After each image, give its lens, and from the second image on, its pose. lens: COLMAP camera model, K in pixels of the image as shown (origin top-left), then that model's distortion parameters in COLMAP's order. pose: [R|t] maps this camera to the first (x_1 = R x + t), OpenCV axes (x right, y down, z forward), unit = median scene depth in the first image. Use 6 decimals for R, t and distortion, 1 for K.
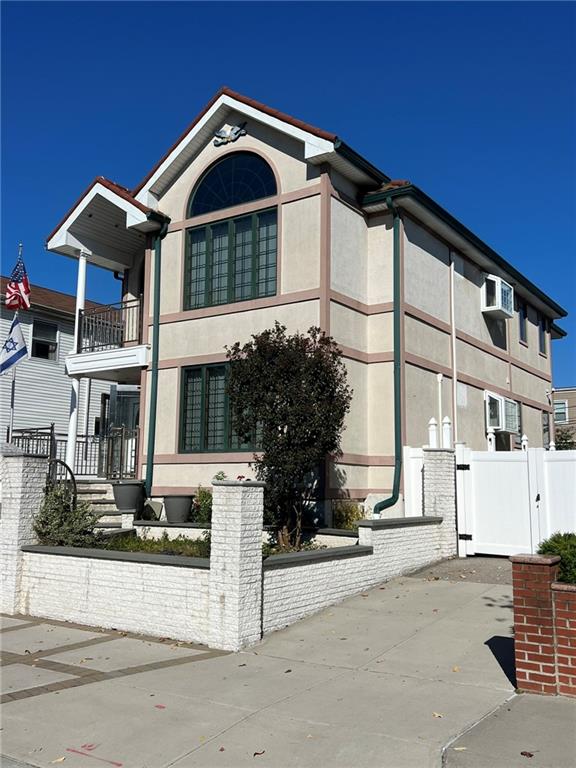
lens RADIAL K [[704.5, 0, 288.0], [0, 704.5, 384.0], [0, 0, 1]] dist [0.084311, -0.124239]
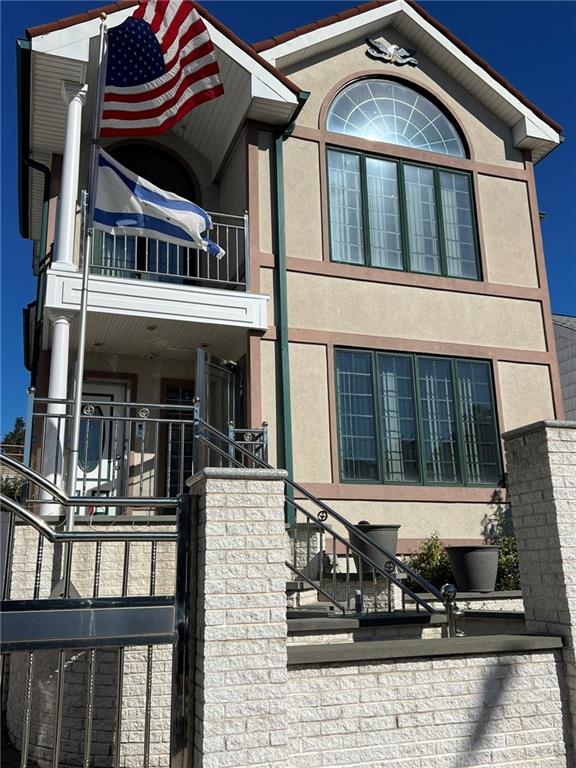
lens RADIAL K [[704.5, 0, 288.0], [0, 704.5, 384.0], [0, 0, 1]] dist [0.084311, -0.124239]
pose [[0.593233, 0.190081, 0.782268, -0.654070], [-0.087115, 0.981176, -0.172349, 0.119831], [-0.800303, 0.034096, 0.598625, 0.652741]]
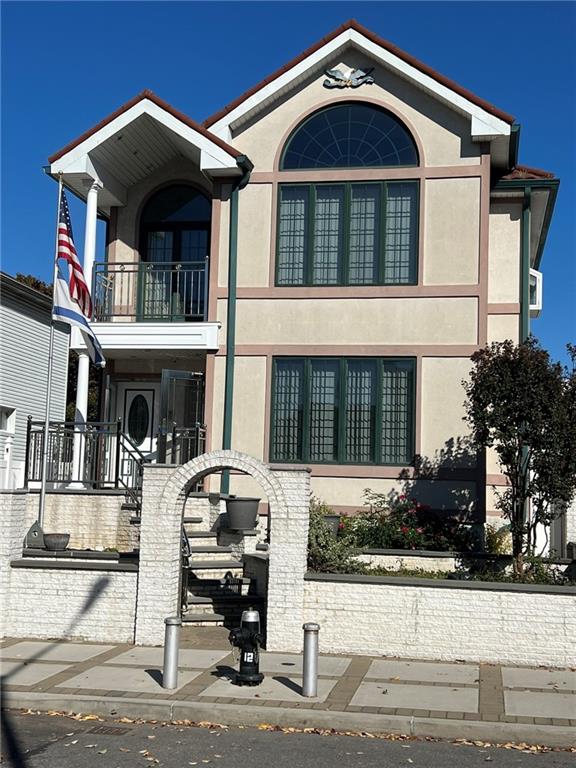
lens RADIAL K [[1033.3, 0, 288.0], [0, 1033.3, 384.0], [0, 0, 1]] dist [0.095534, -0.026696]
pose [[0.917539, 0.062739, 0.392664, -0.592997], [-0.078430, 0.996630, 0.024027, -0.022069], [-0.389834, -0.052843, 0.919368, -0.096476]]
